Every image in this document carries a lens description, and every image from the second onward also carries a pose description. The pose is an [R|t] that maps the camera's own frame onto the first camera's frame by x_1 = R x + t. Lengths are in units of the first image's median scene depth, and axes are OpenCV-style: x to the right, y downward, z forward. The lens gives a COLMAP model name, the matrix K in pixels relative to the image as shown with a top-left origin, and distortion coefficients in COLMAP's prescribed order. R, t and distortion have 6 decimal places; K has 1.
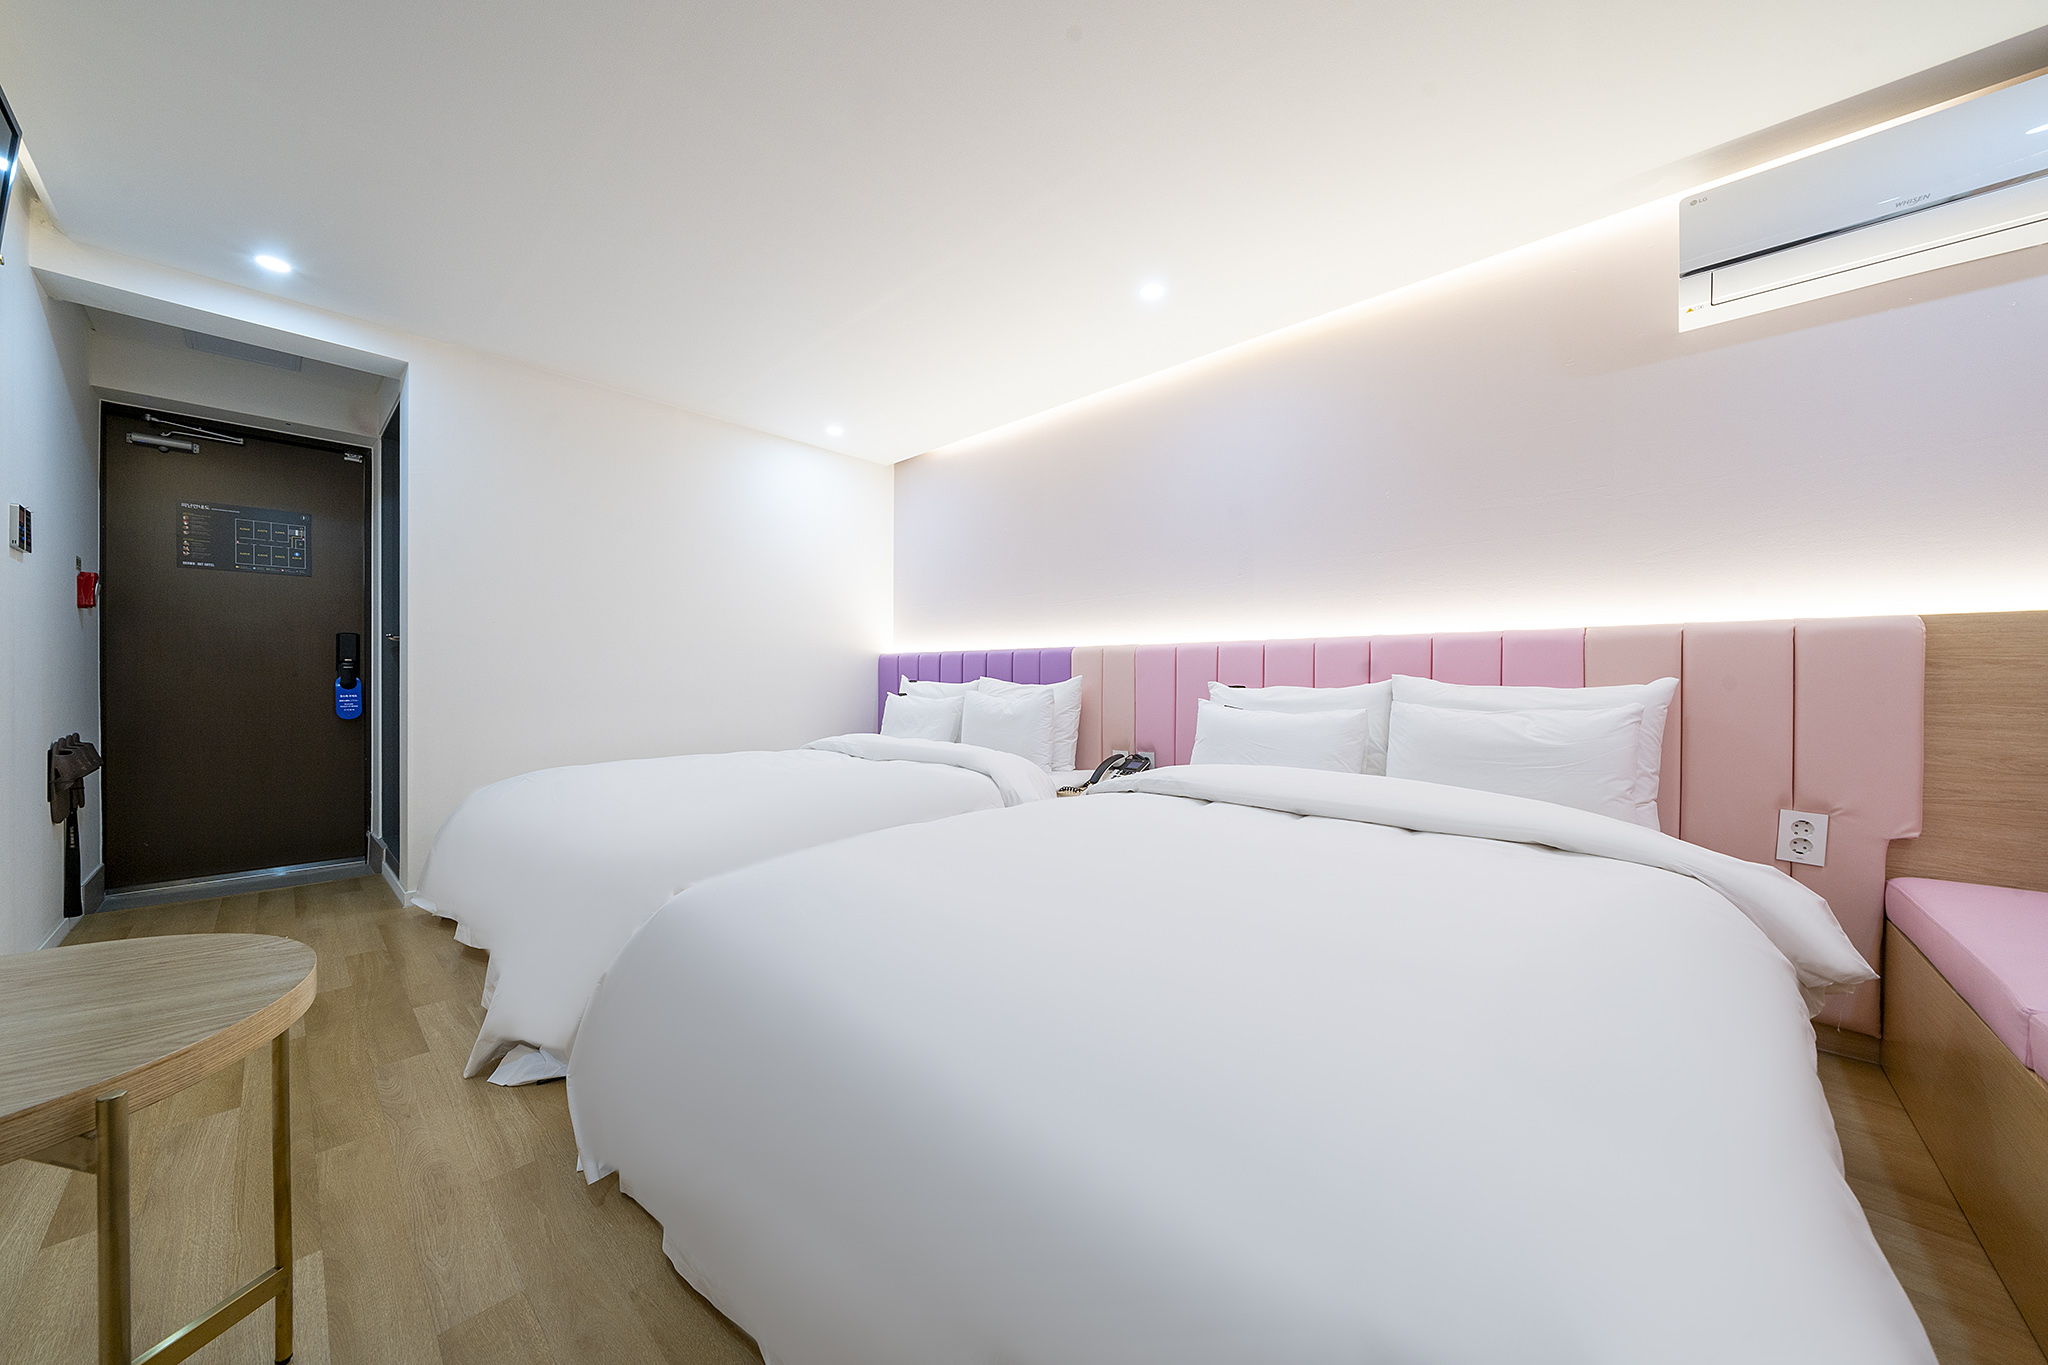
lens RADIAL K [[703.2, 0, 995.1], [0, 703.2, 689.5], [0, 0, 1]] dist [-0.014188, 0.000862]
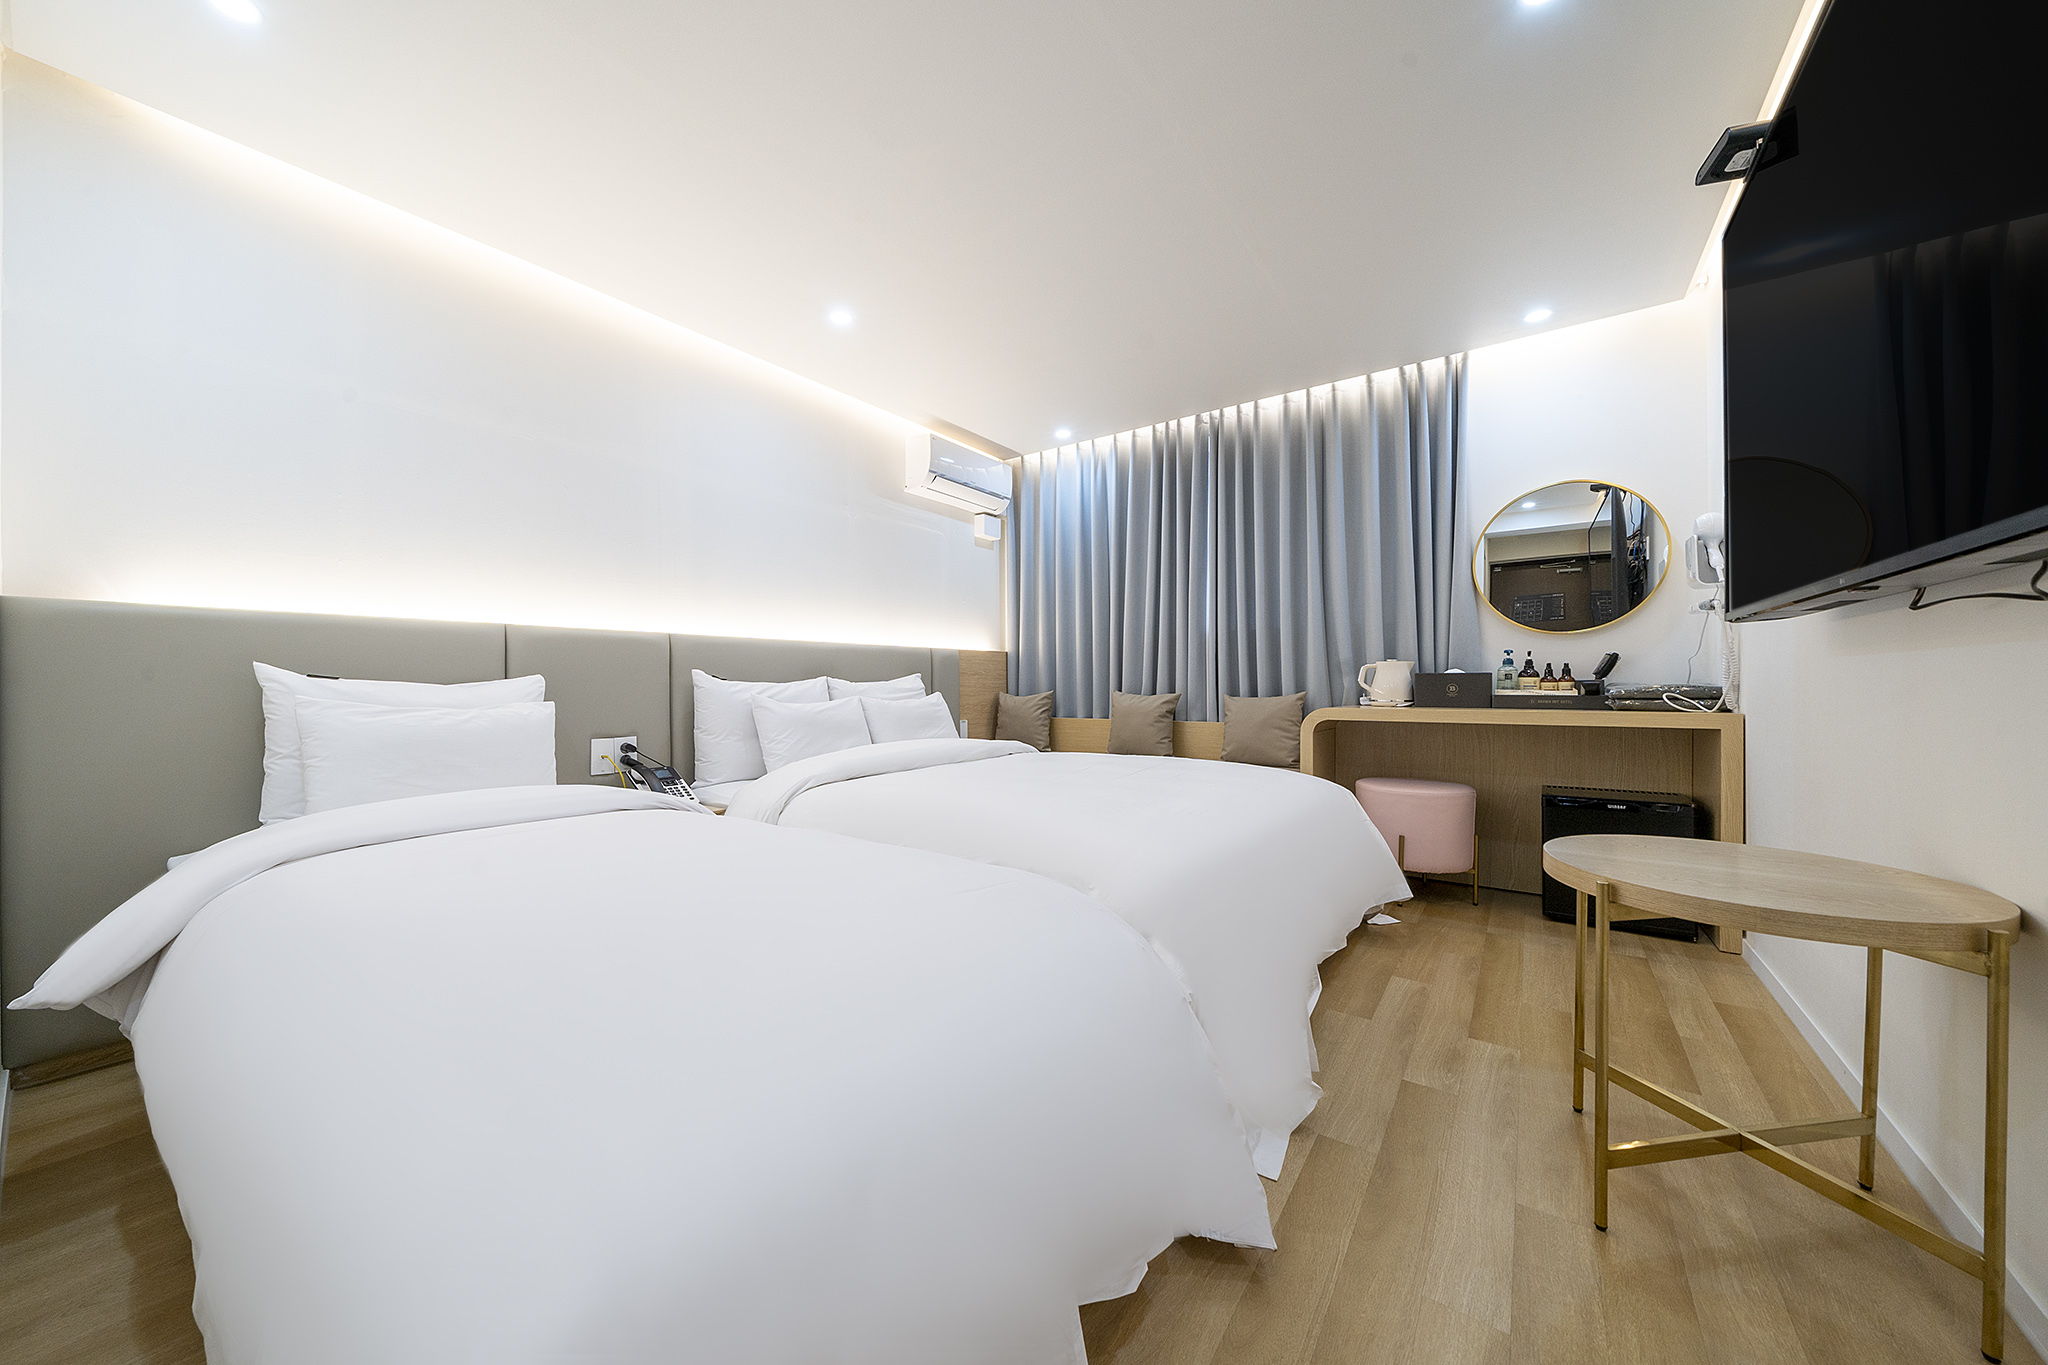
lens RADIAL K [[703.2, 0, 1006.4], [0, 703.2, 679.1], [0, 0, 1]] dist [-0.014188, 0.000862]
pose [[-0.143222, -0.005336, 0.989676, -0.988293], [0.008352, 0.999943, 0.006600, -0.011826], [-0.989655, 0.009211, -0.143169, 1.024107]]
